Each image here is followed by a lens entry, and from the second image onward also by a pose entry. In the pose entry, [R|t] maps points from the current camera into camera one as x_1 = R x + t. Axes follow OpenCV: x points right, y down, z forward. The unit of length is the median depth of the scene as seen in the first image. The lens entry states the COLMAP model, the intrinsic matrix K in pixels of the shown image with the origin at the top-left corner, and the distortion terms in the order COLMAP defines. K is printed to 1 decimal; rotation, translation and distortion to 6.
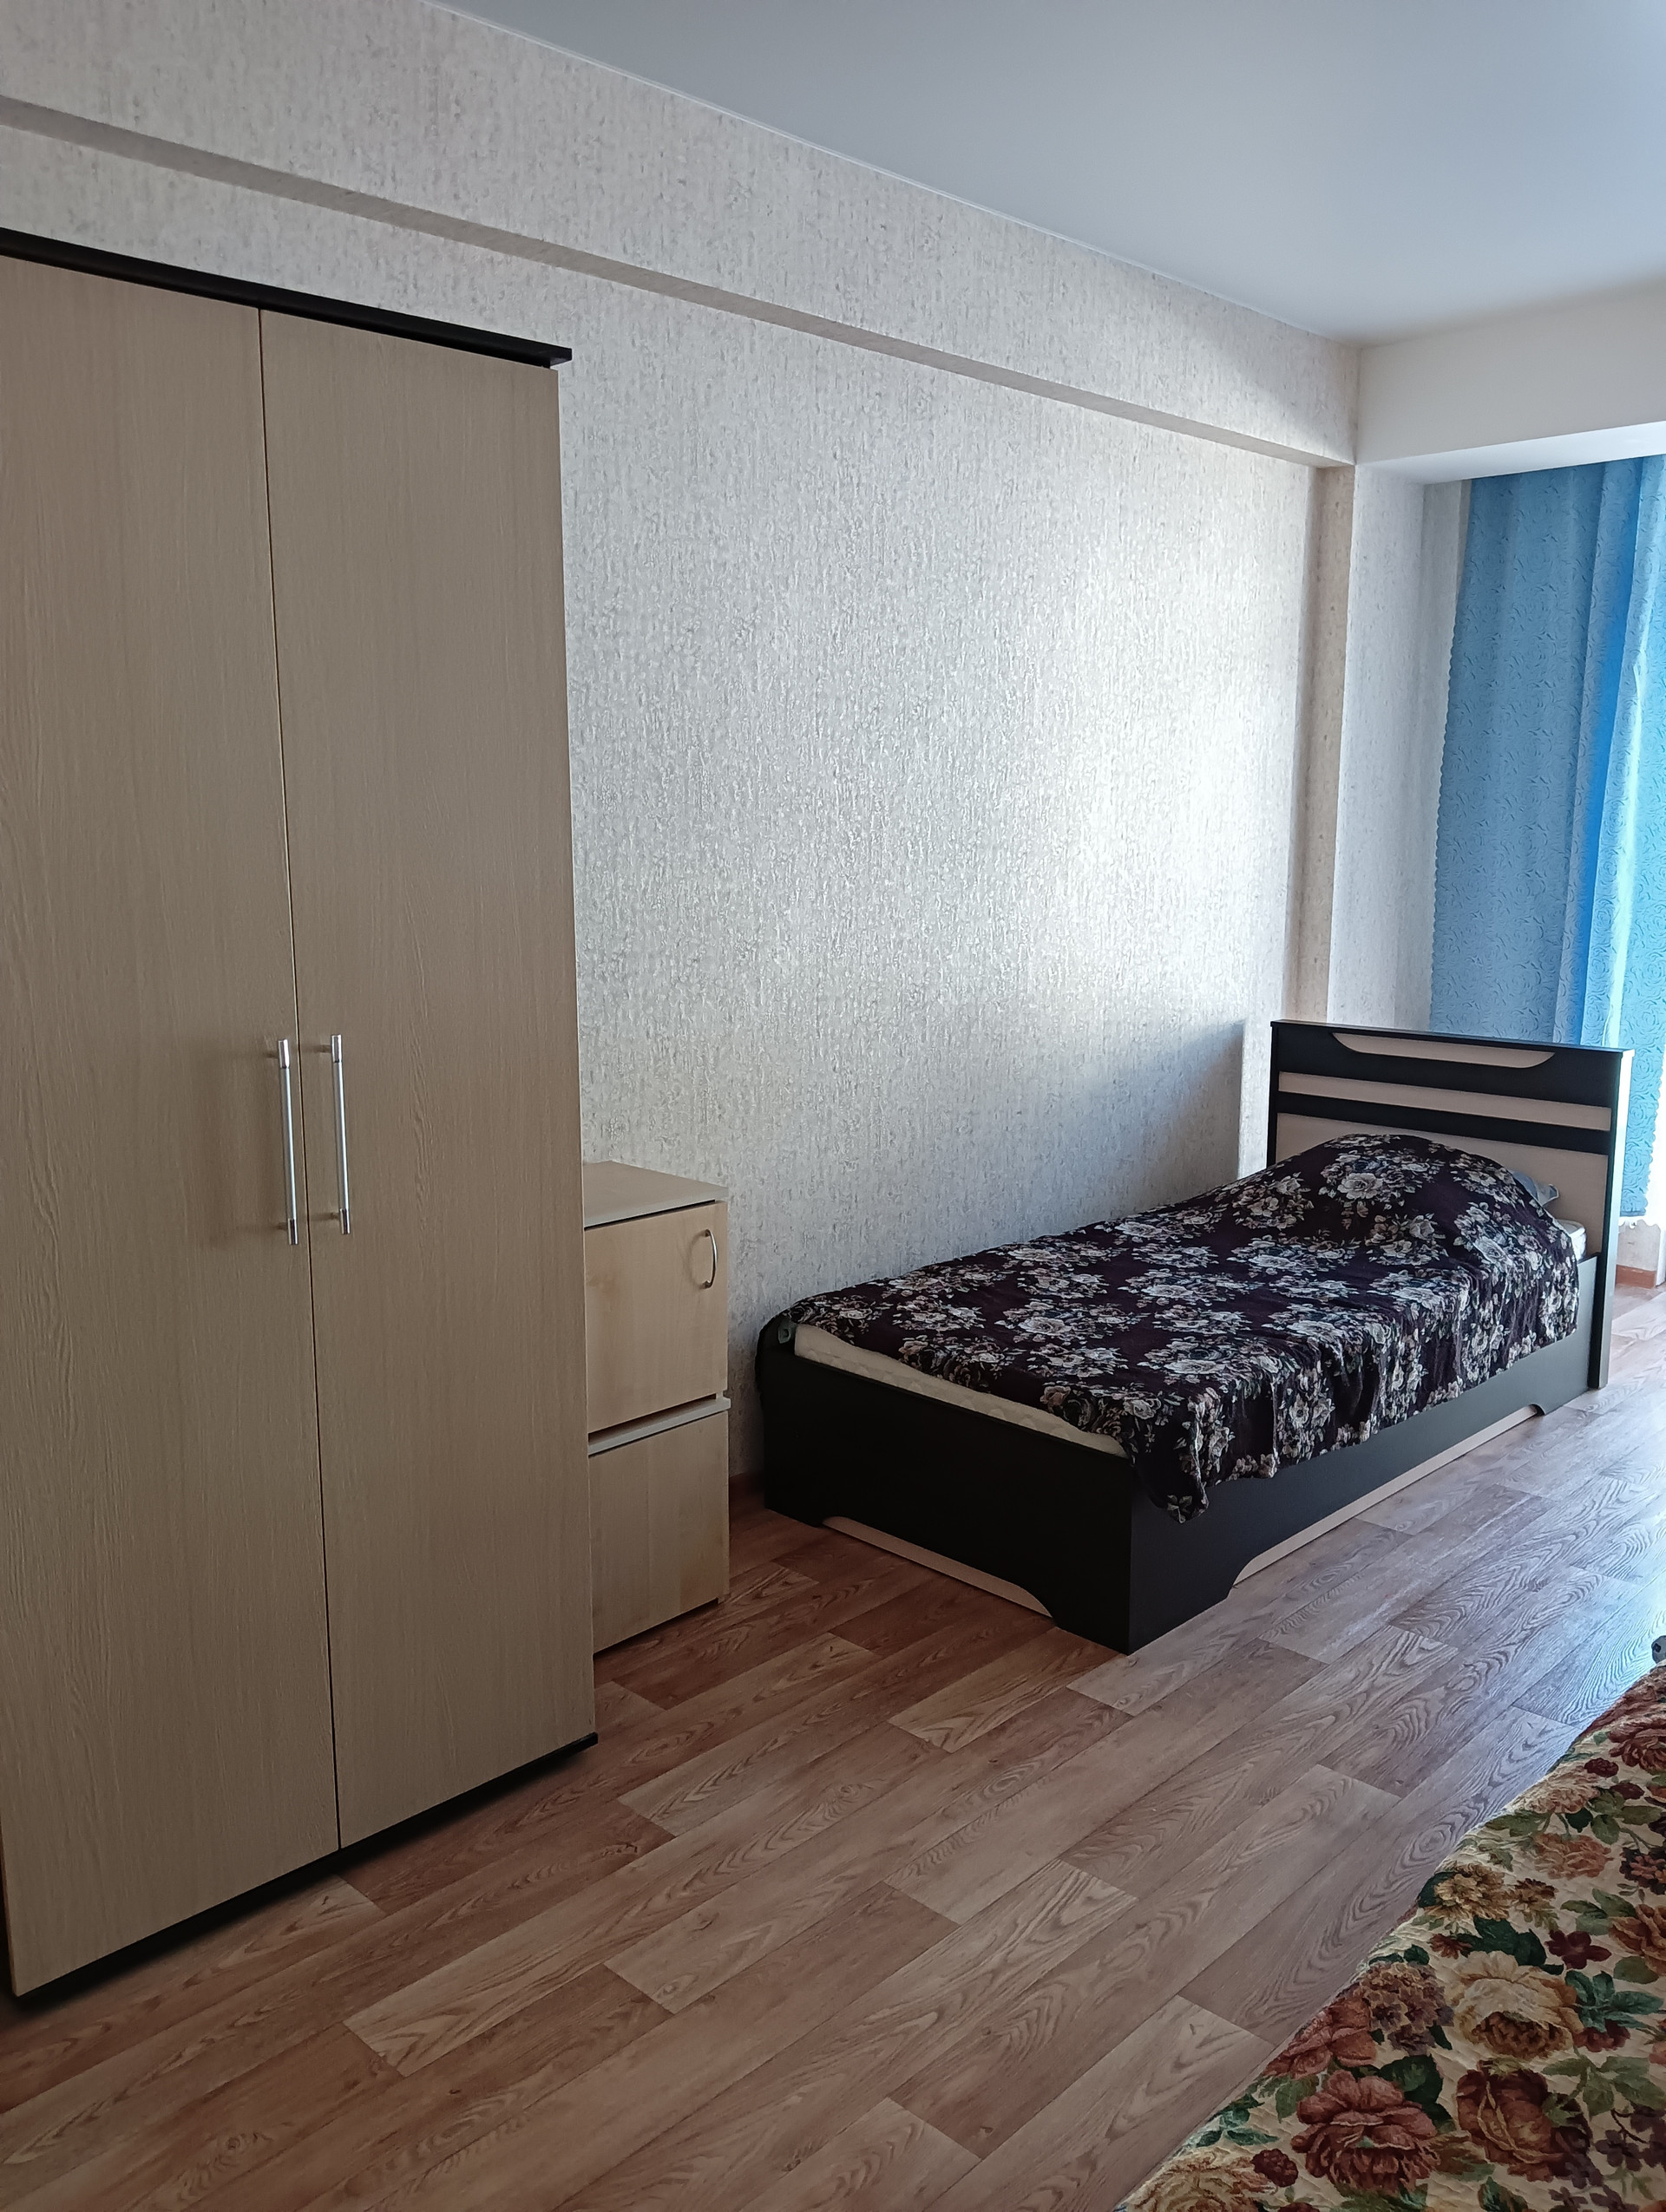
lens RADIAL K [[1751.3, 0, 828.2], [0, 1751.3, 1092.8], [0, 0, 1]] dist [0.076795, -0.136231]
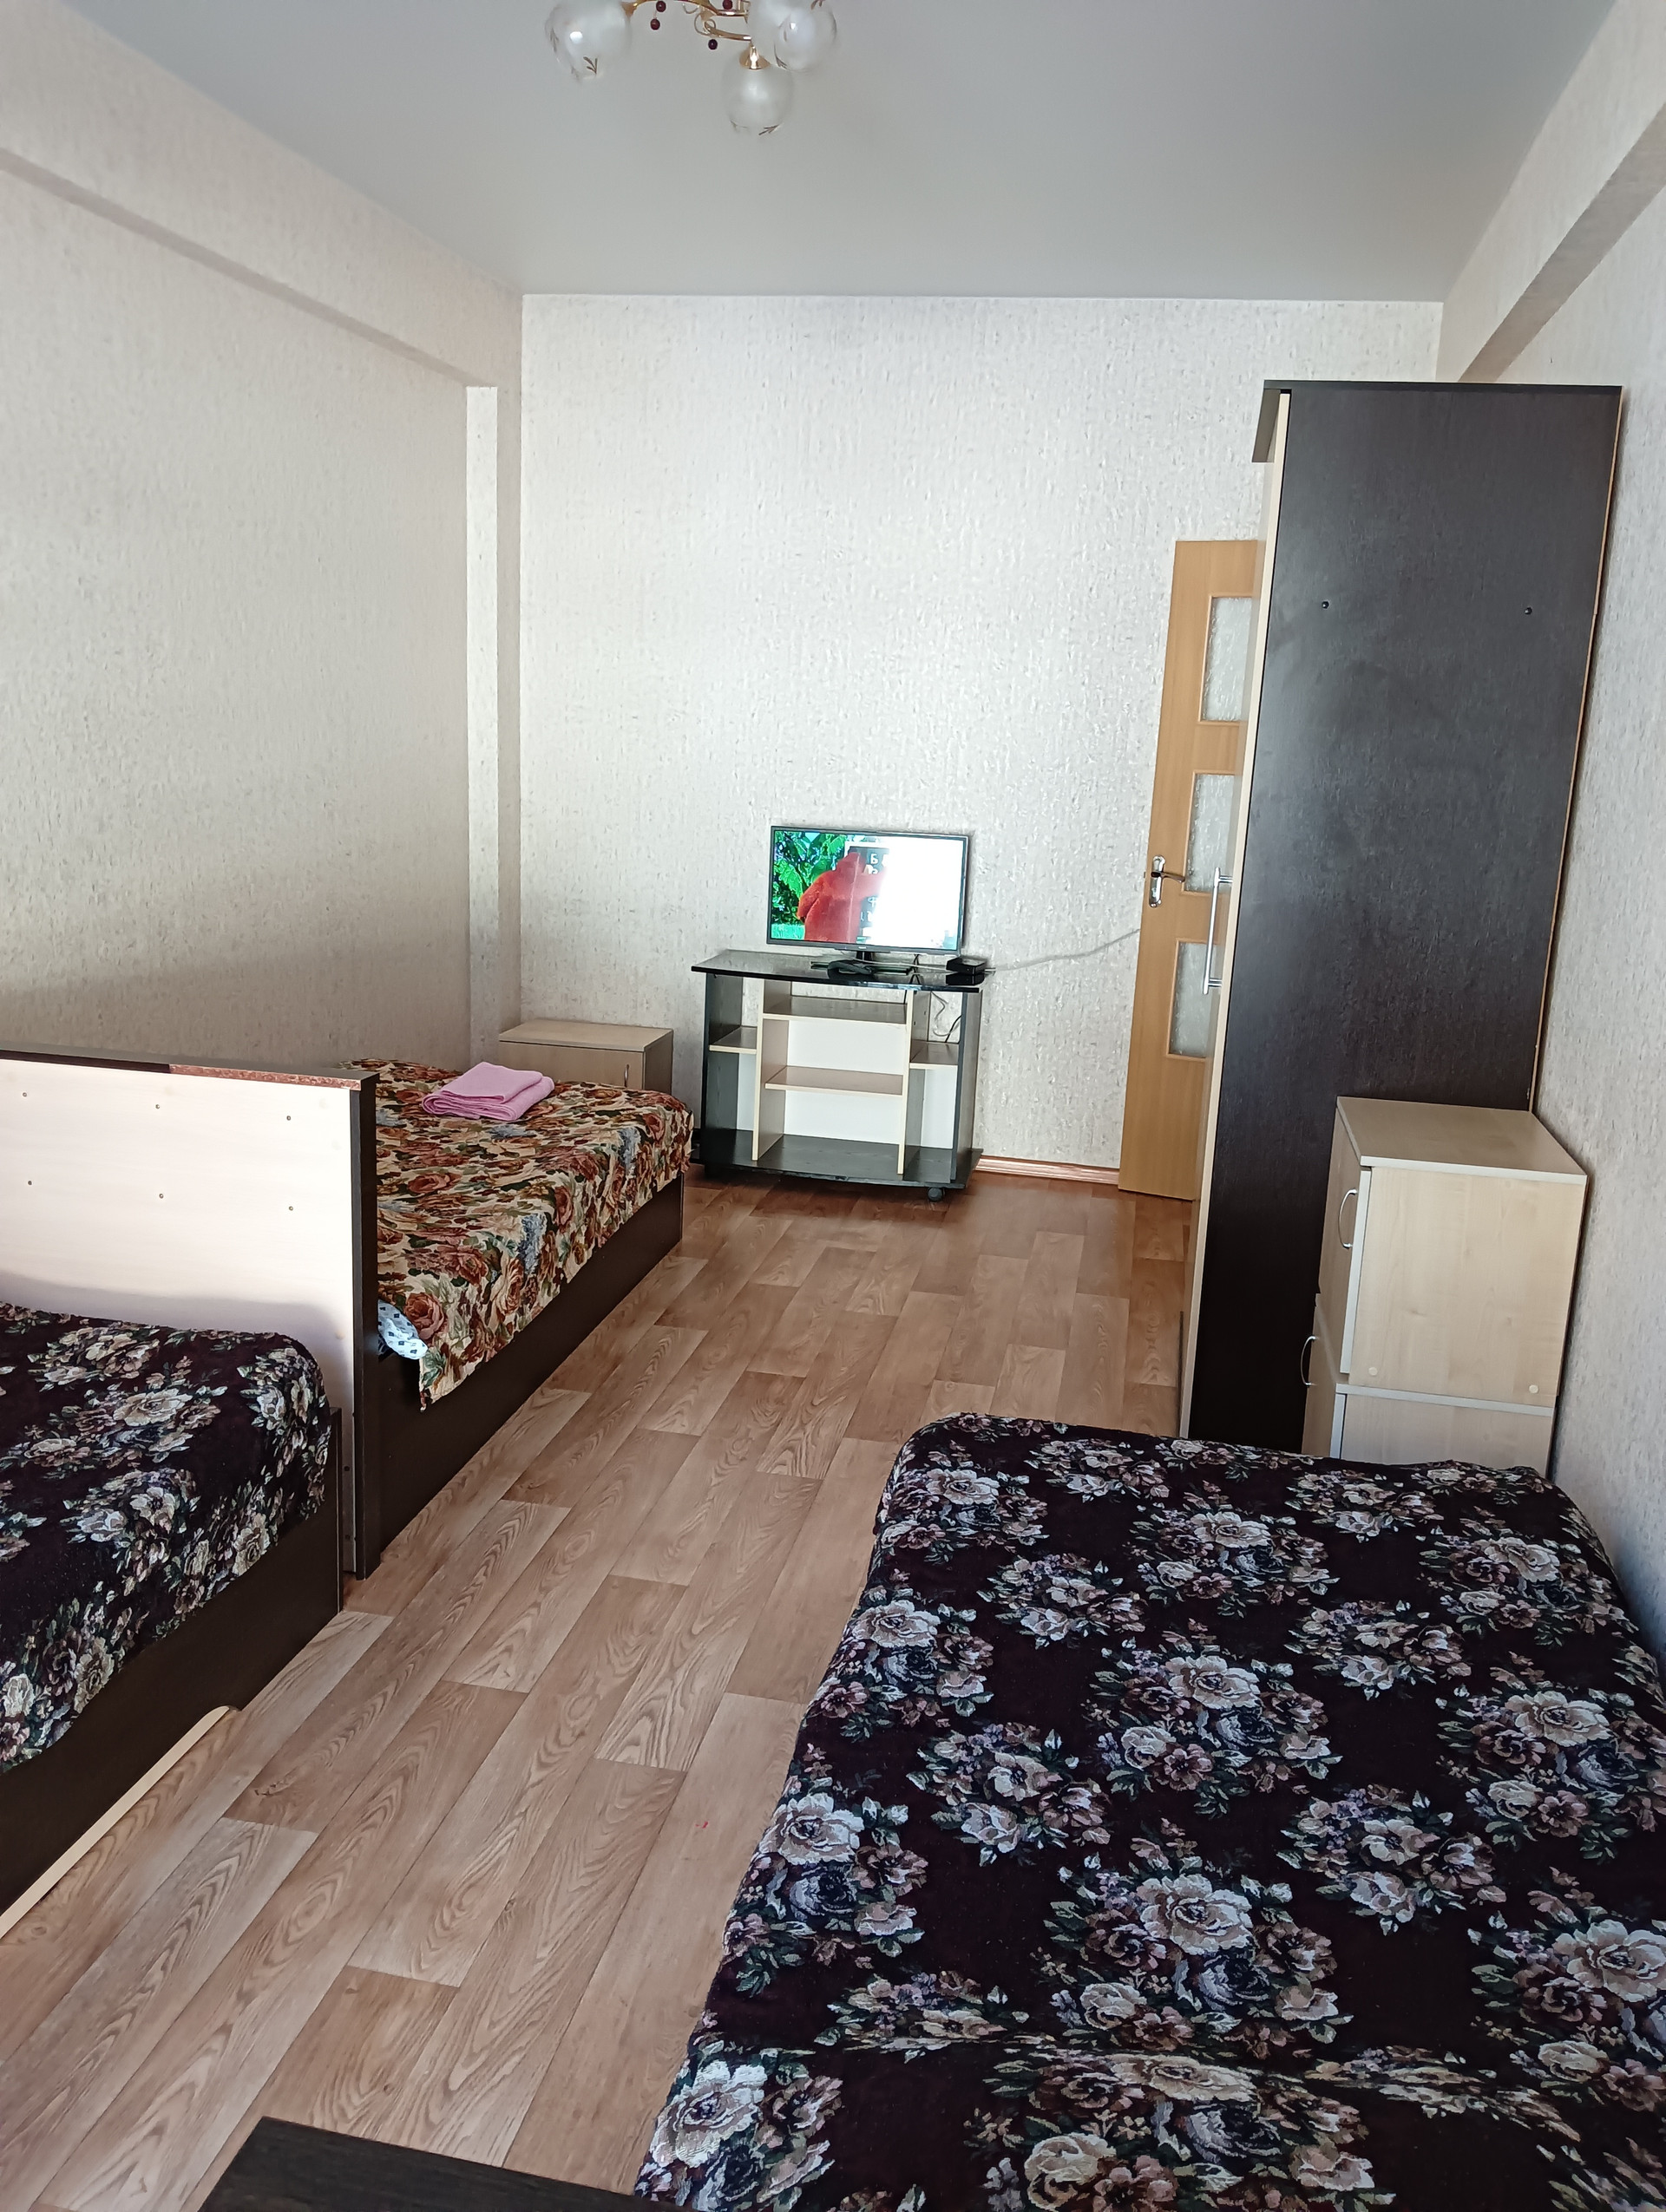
lens RADIAL K [[1751.3, 0, 824.7], [0, 1751.3, 1105.7], [0, 0, 1]] dist [0.076795, -0.136231]
pose [[-0.838722, 0.080518, -0.538574, 0.588276], [-0.133459, 0.928454, 0.346642, -0.220684], [0.527952, 0.362614, -0.767970, 1.356868]]
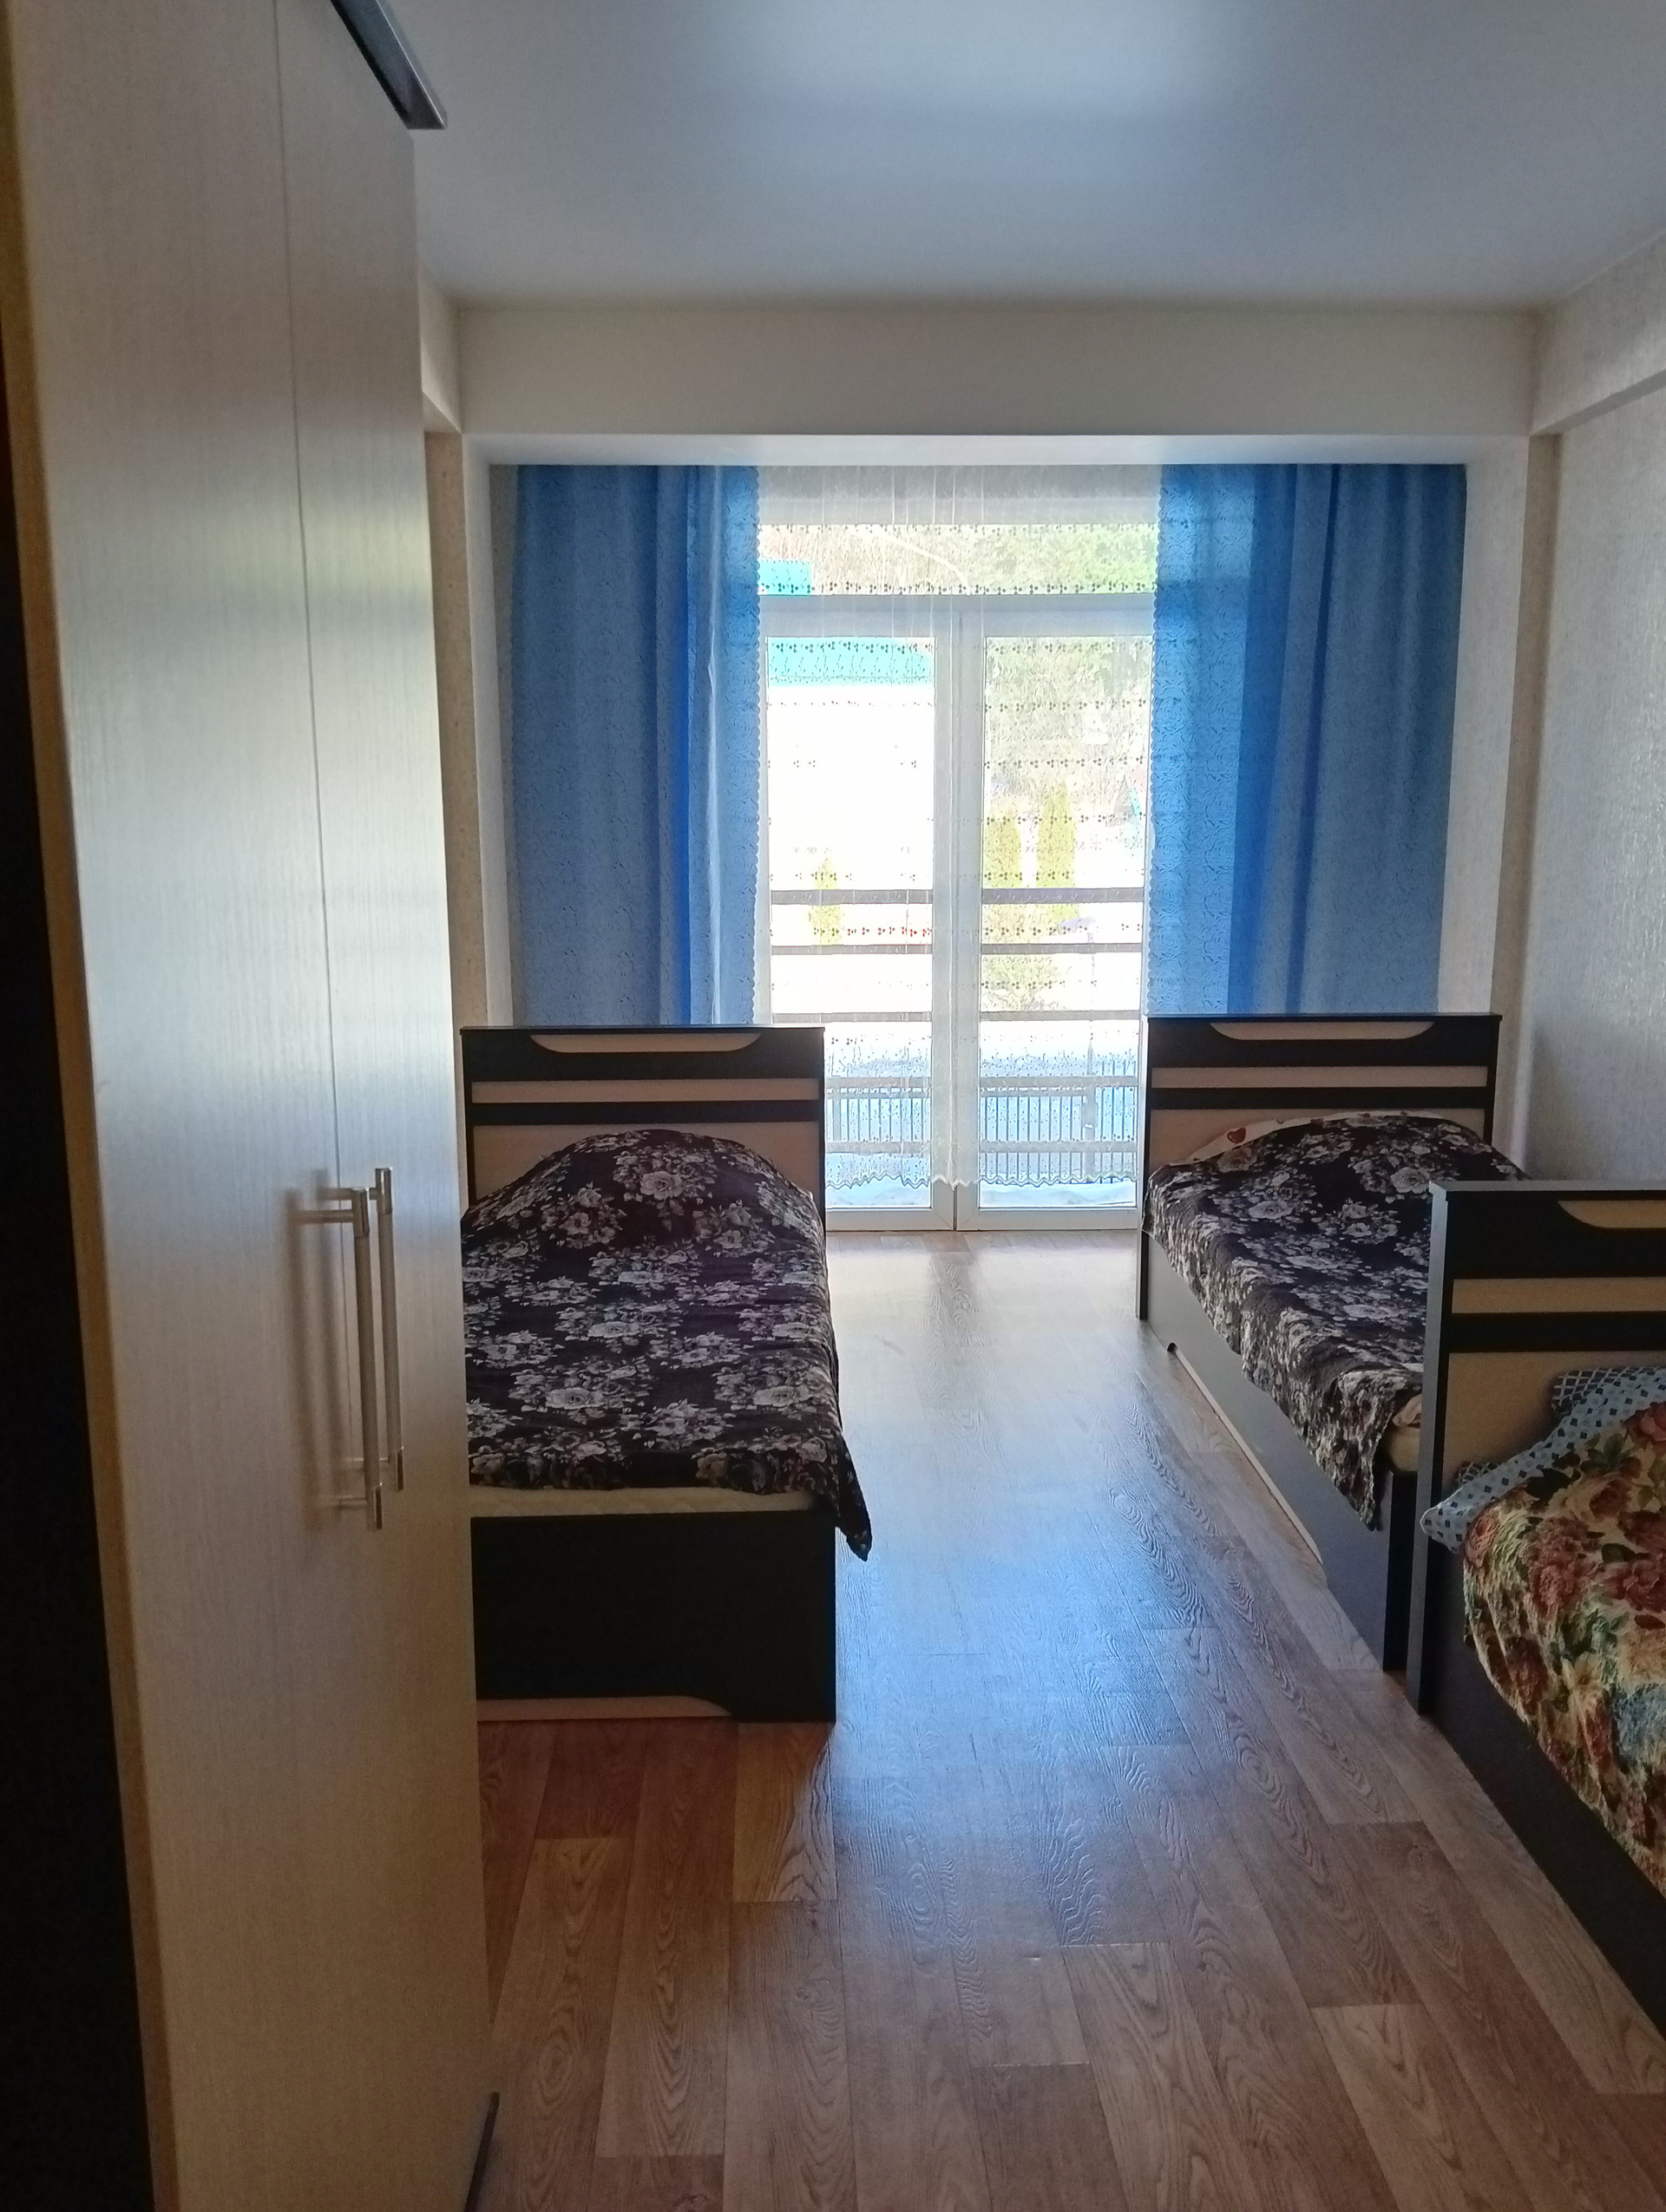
lens RADIAL K [[1751.3, 0, 831.6], [0, 1751.3, 1098.0], [0, 0, 1]] dist [0.076795, -0.136231]
pose [[0.697585, -0.123621, 0.705757, -0.376335], [0.119993, 0.991249, 0.055024, -0.044963], [-0.706383, 0.046303, 0.706314, 0.291768]]
